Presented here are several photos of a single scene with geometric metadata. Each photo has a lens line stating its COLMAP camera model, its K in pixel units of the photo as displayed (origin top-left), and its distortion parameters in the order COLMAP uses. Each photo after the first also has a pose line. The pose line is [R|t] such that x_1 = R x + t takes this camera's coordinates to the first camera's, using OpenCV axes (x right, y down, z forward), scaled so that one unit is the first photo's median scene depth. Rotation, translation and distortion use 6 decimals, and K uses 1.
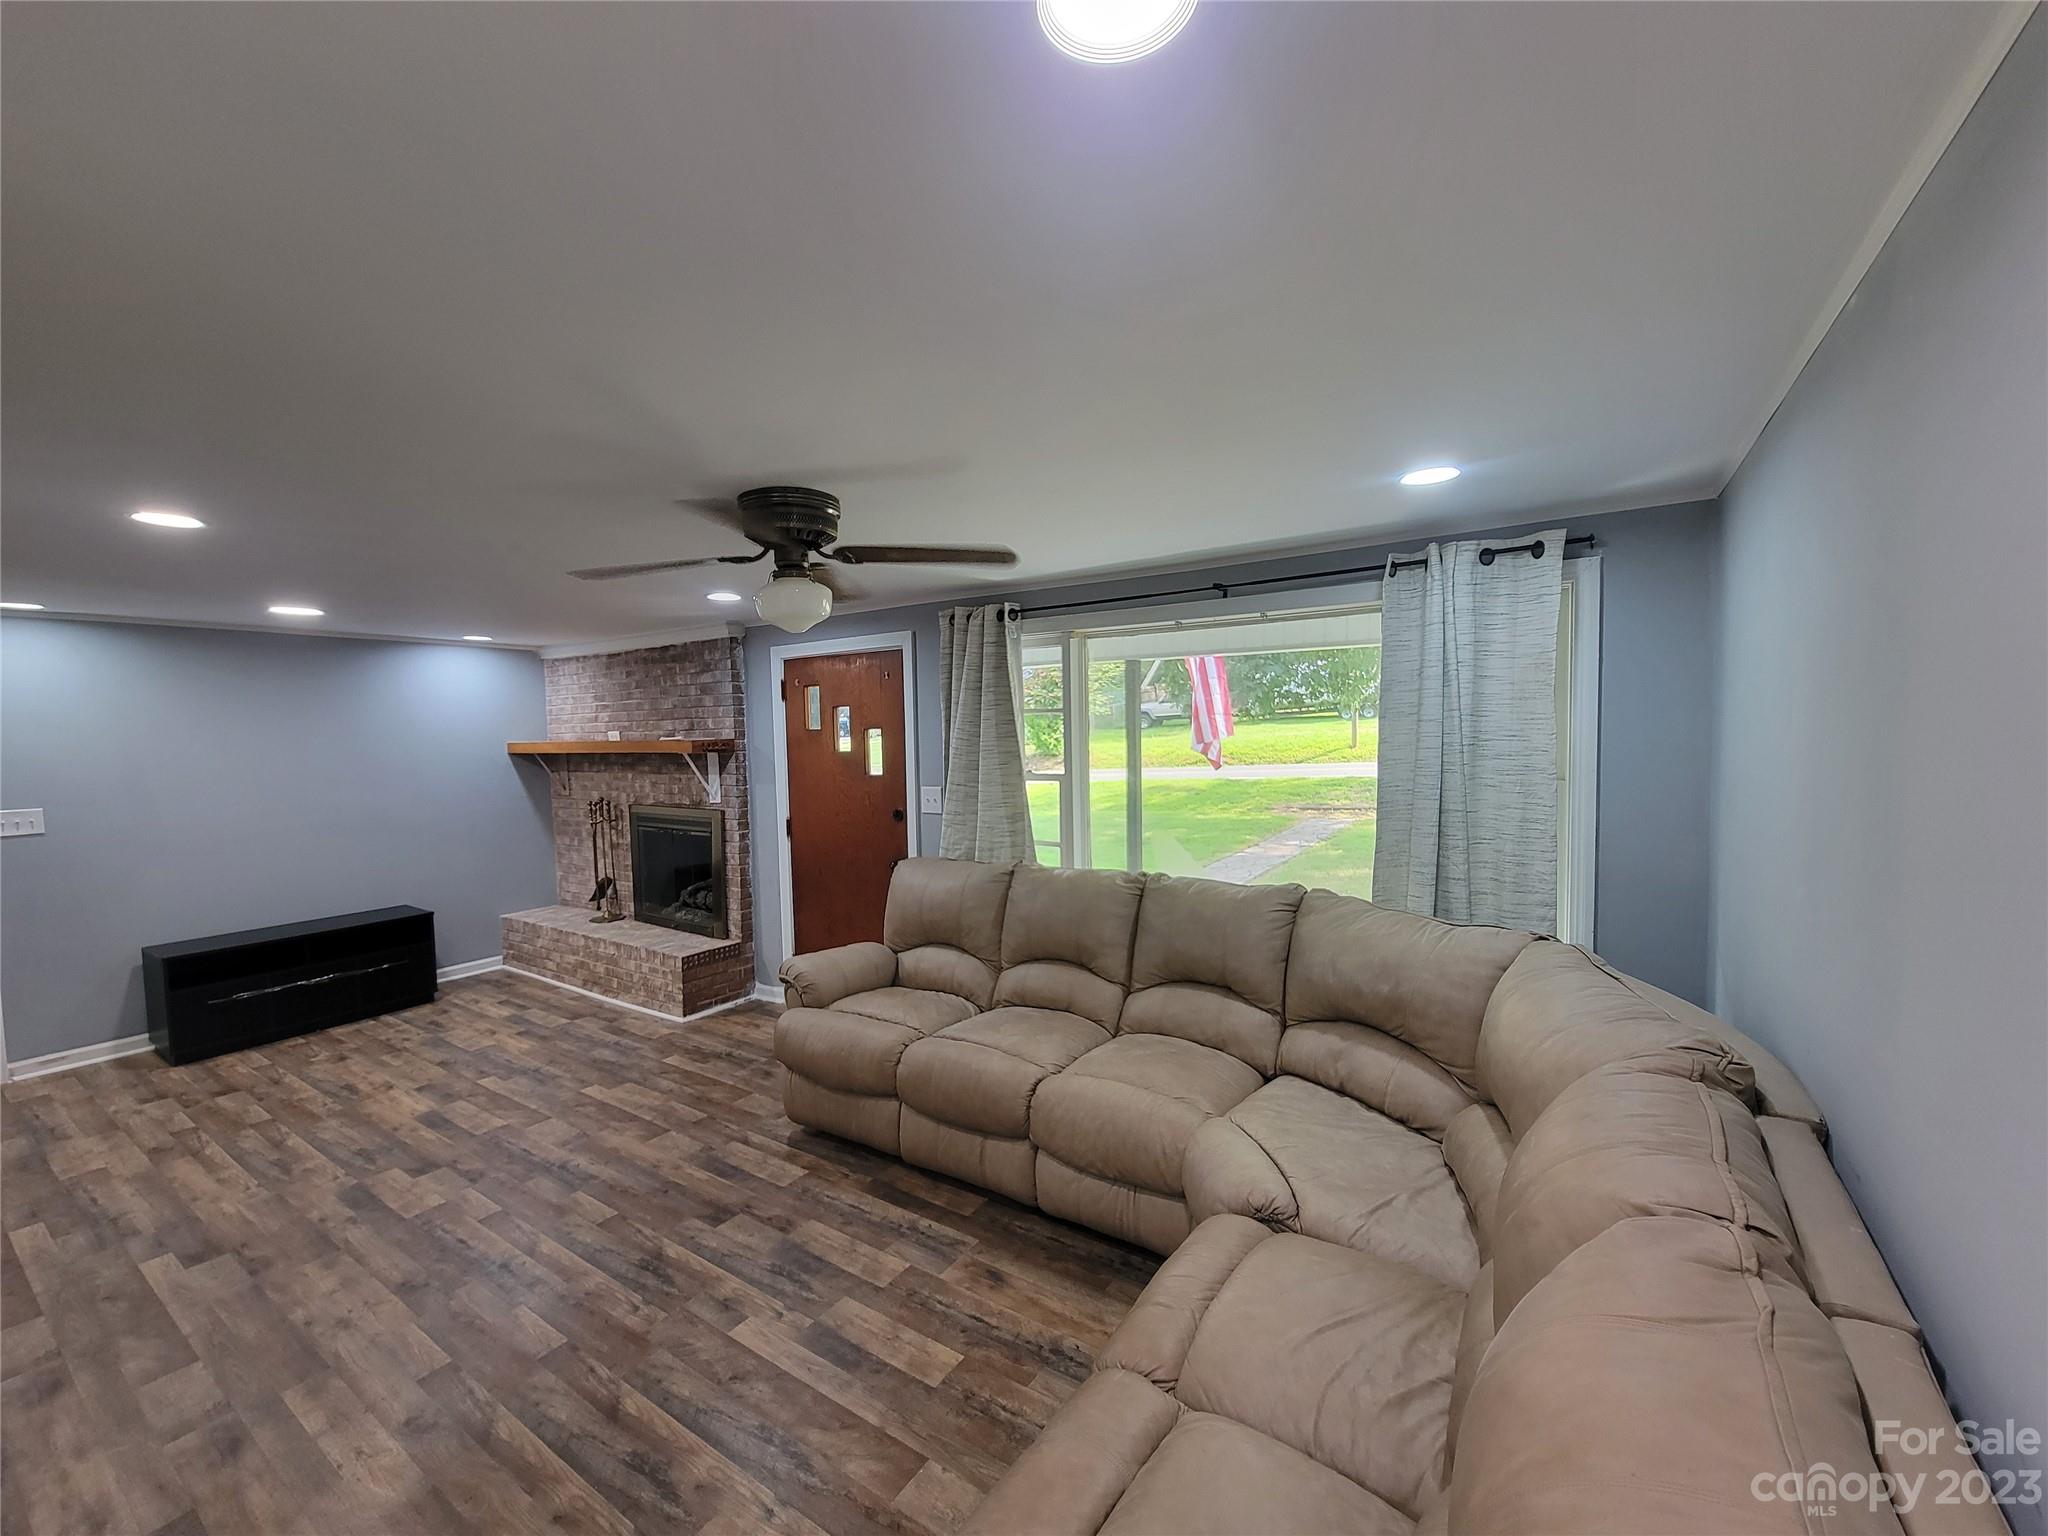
lens RADIAL K [[836.7, 0, 1020.2], [0, 836.7, 784.6], [0, 0, 1]] dist [-0.002210, -0.000060]
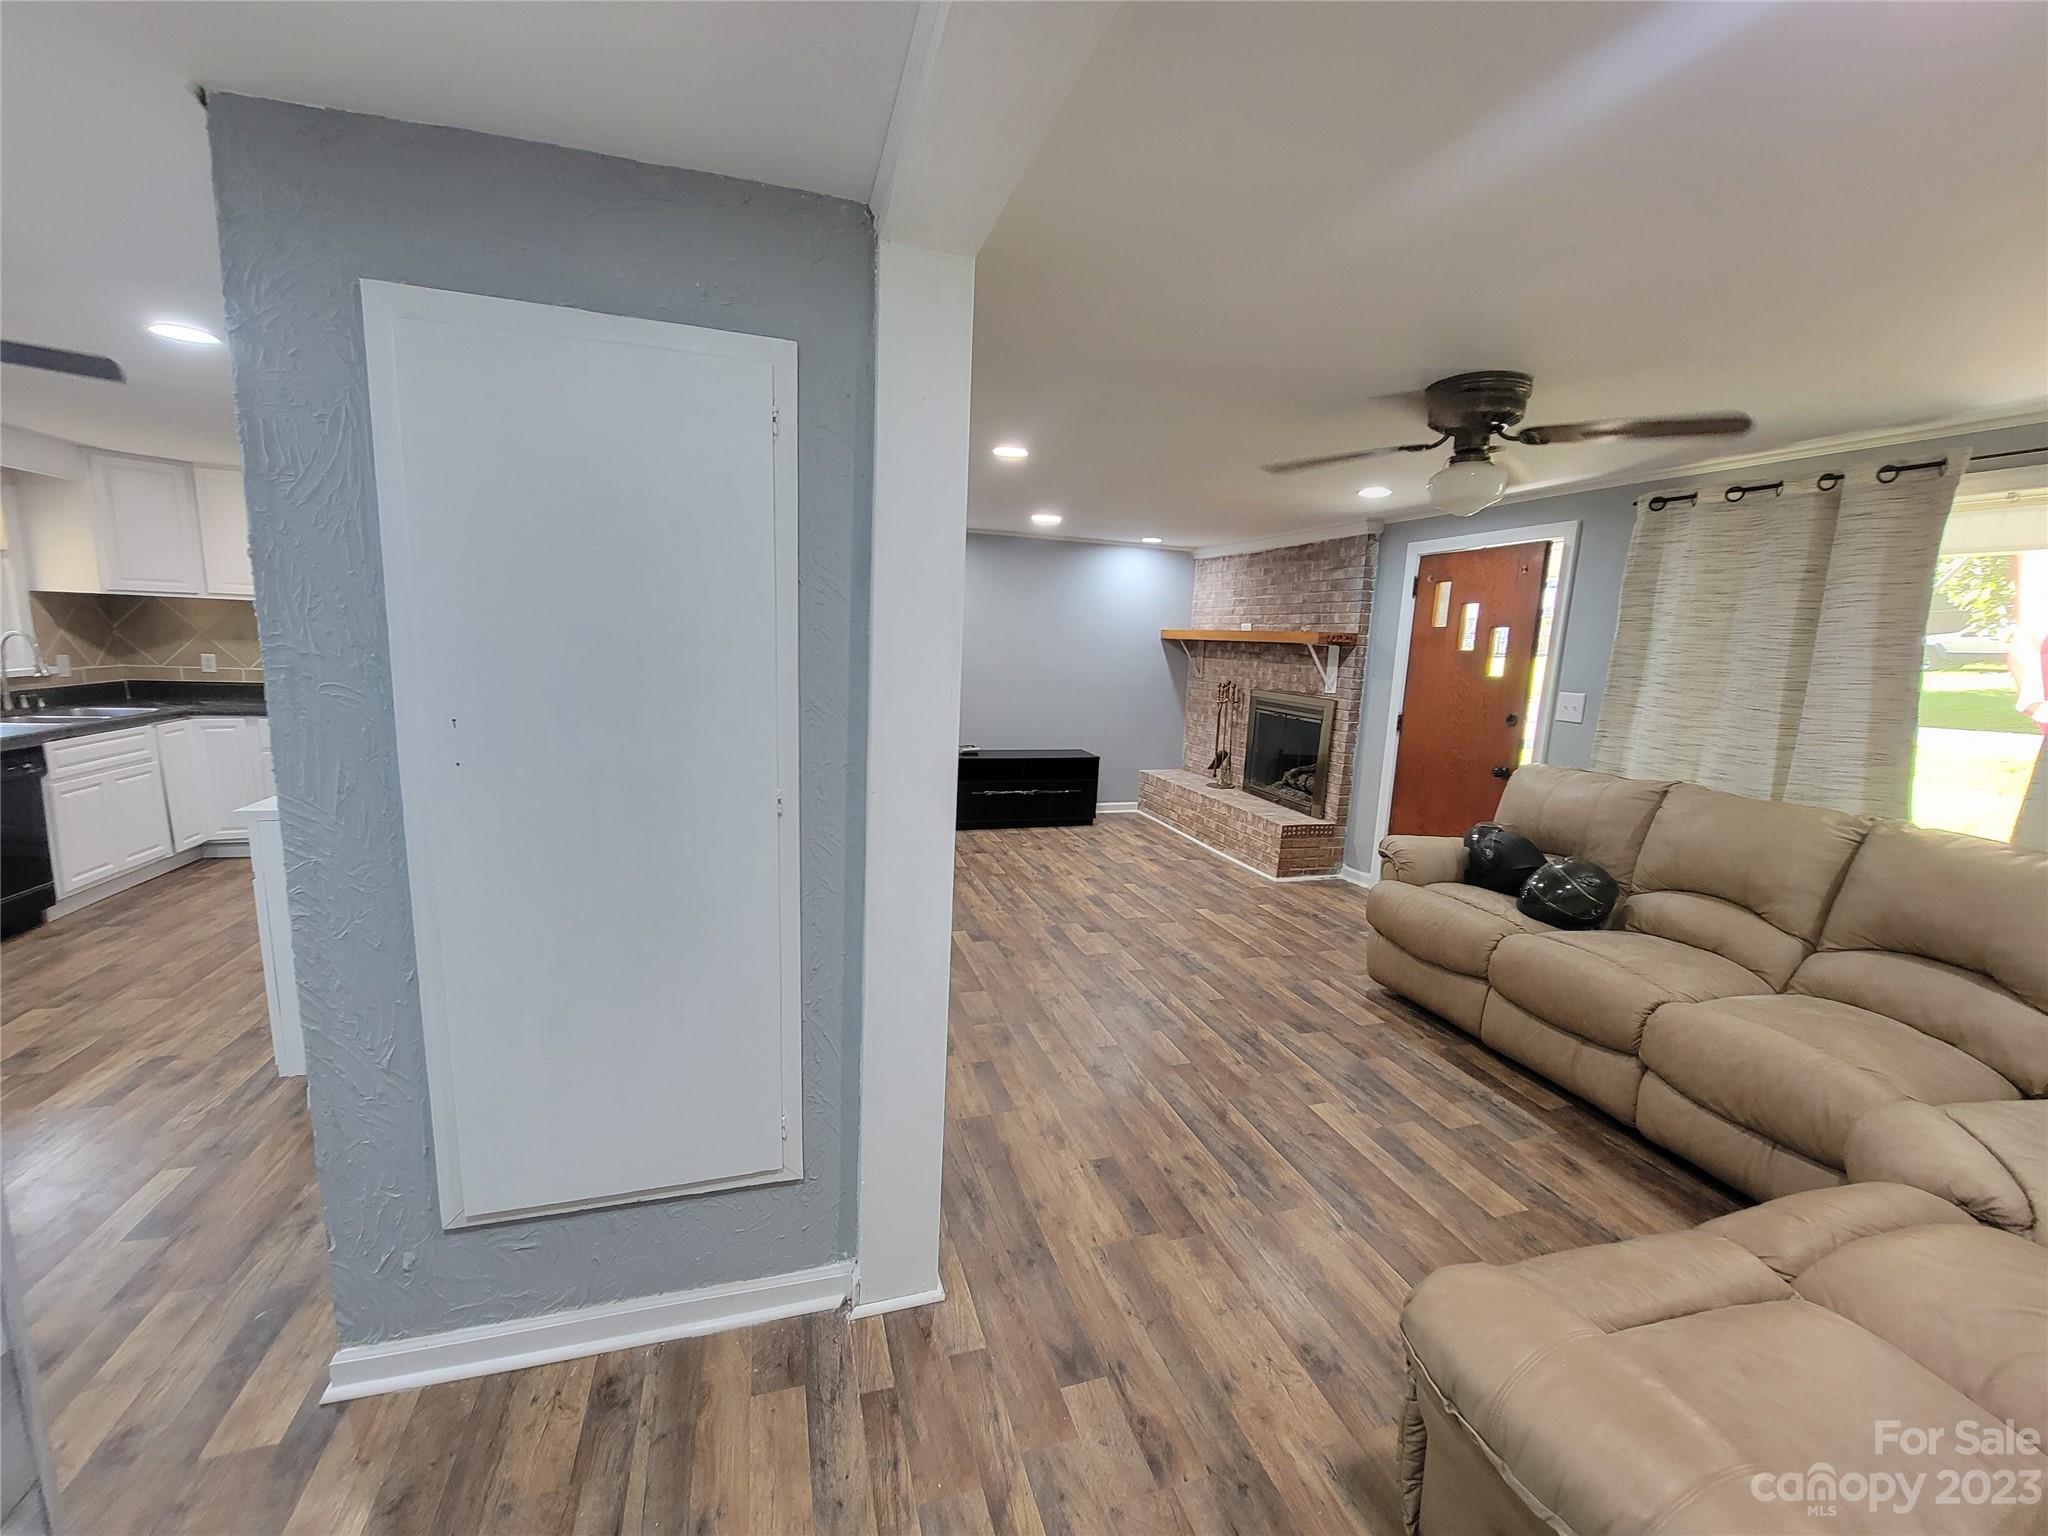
lens RADIAL K [[829.8, 0, 1019.8], [0, 829.8, 779.9], [0, 0, 1]] dist [-0.004398, -0.000109]
pose [[0.775394, 0.156334, -0.611820, -0.006010], [-0.094898, 0.986715, 0.131860, 0.040943], [0.624306, -0.044183, 0.779929, -0.118538]]
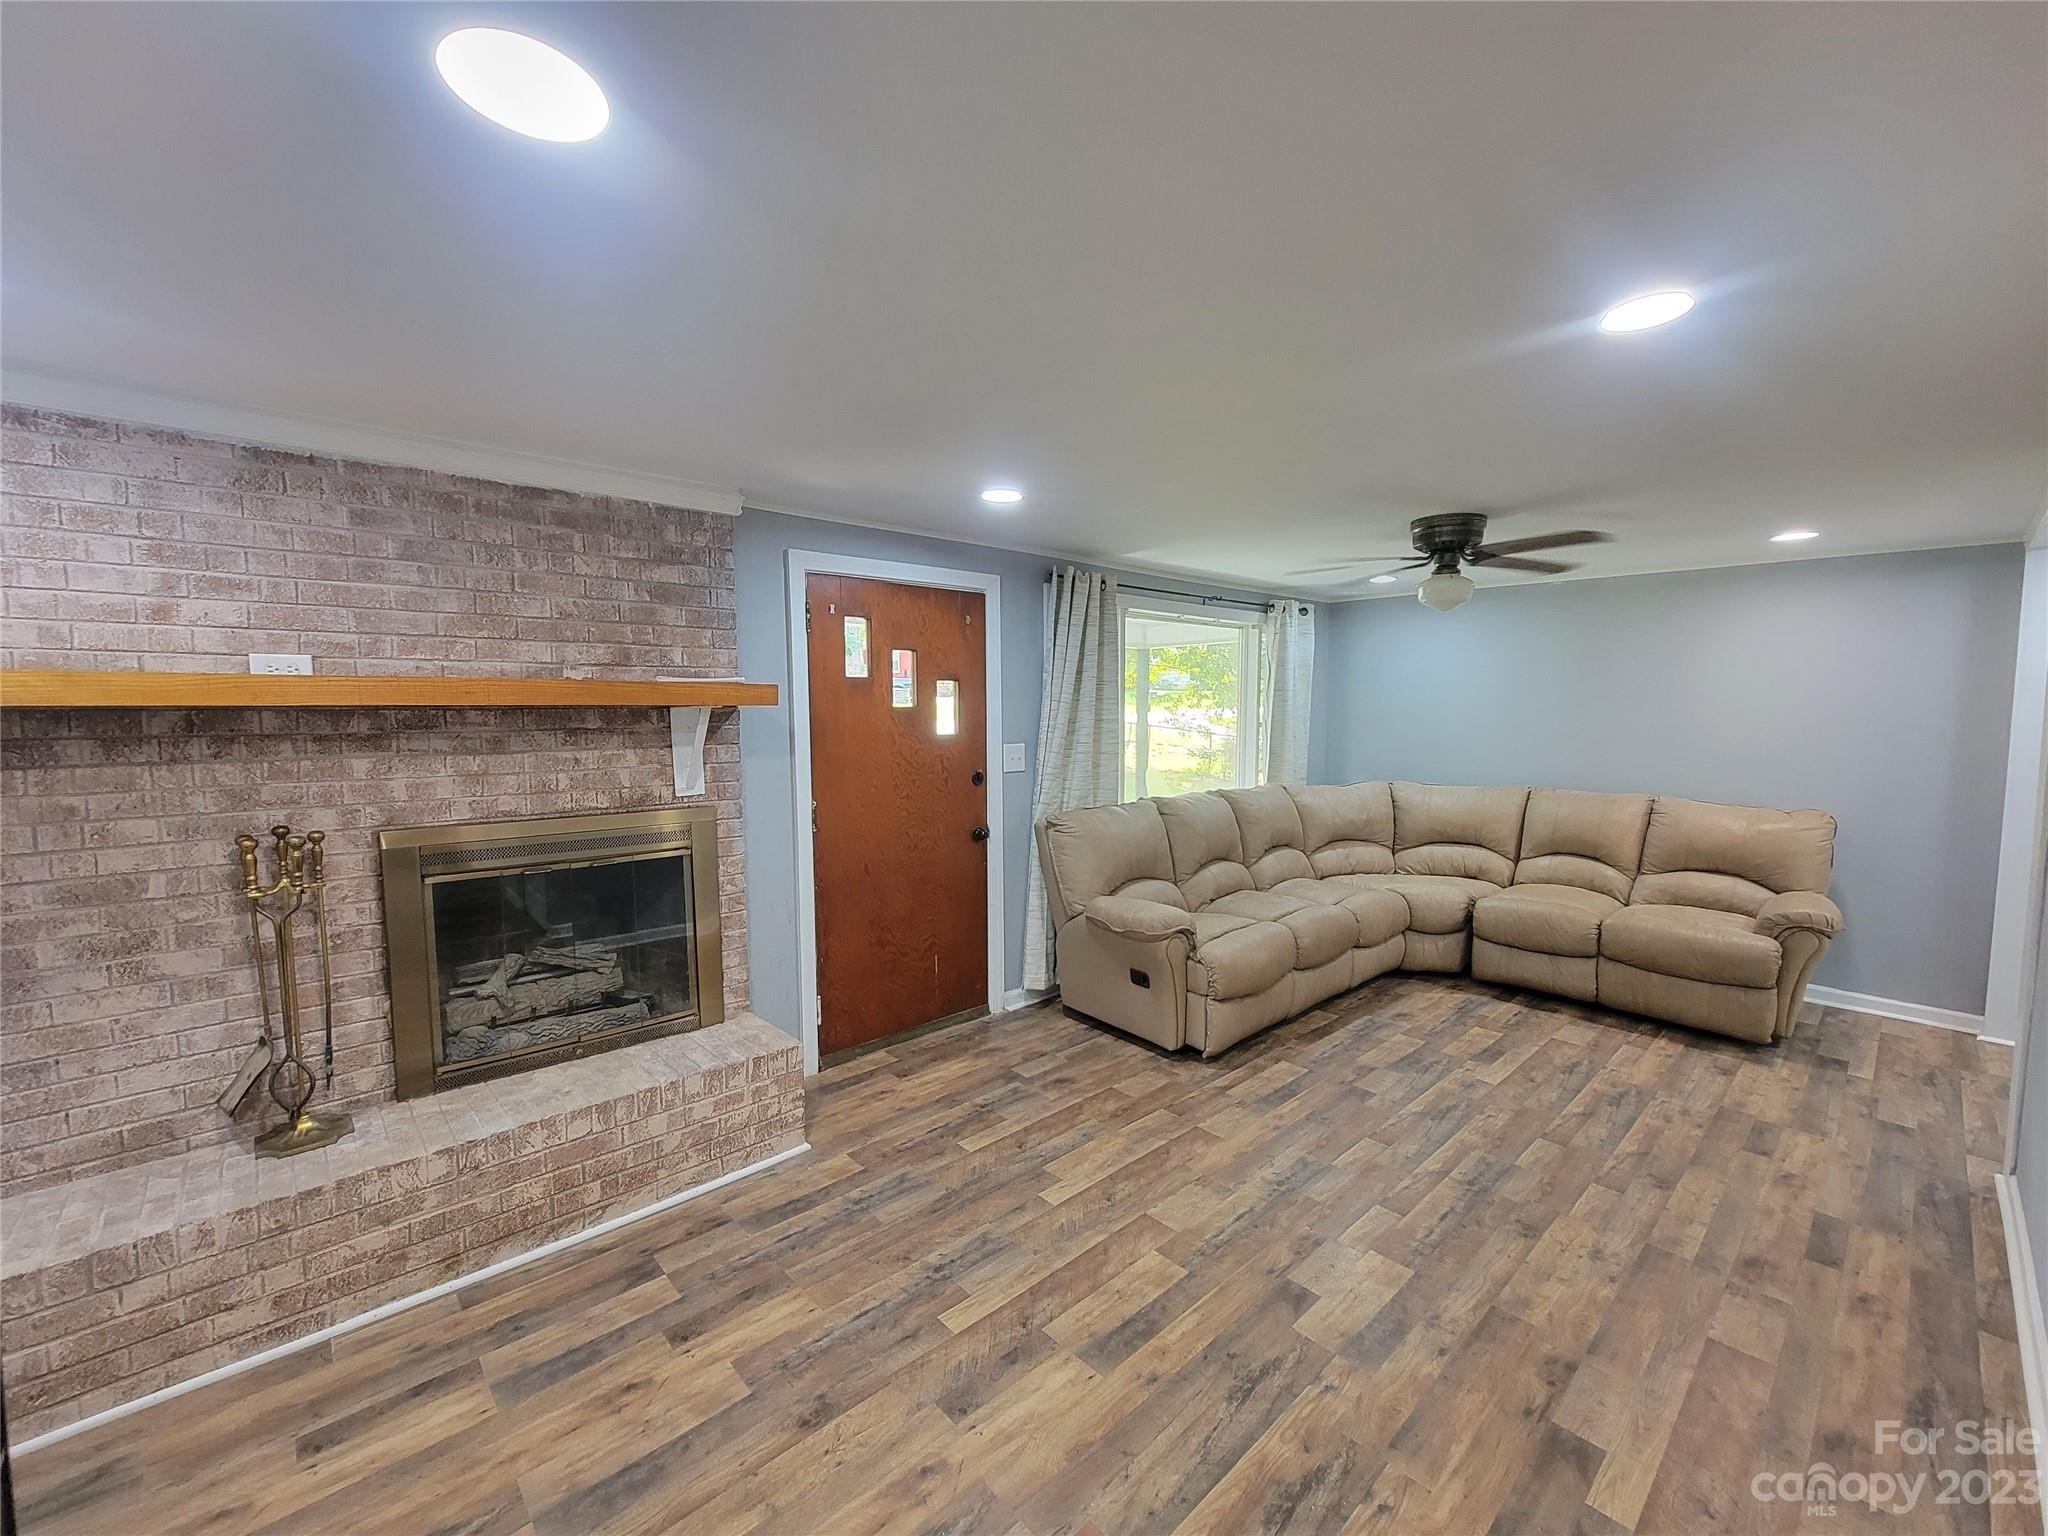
lens RADIAL K [[834.2, 0, 1018.9], [0, 834.2, 778.4], [0, 0, 1]] dist [-0.009458, 0.004075]
pose [[0.237916, -0.065267, 0.969090, -1.208947], [0.061654, 0.996742, 0.051993, -0.007755], [-0.969327, 0.047378, 0.241165, 0.894858]]
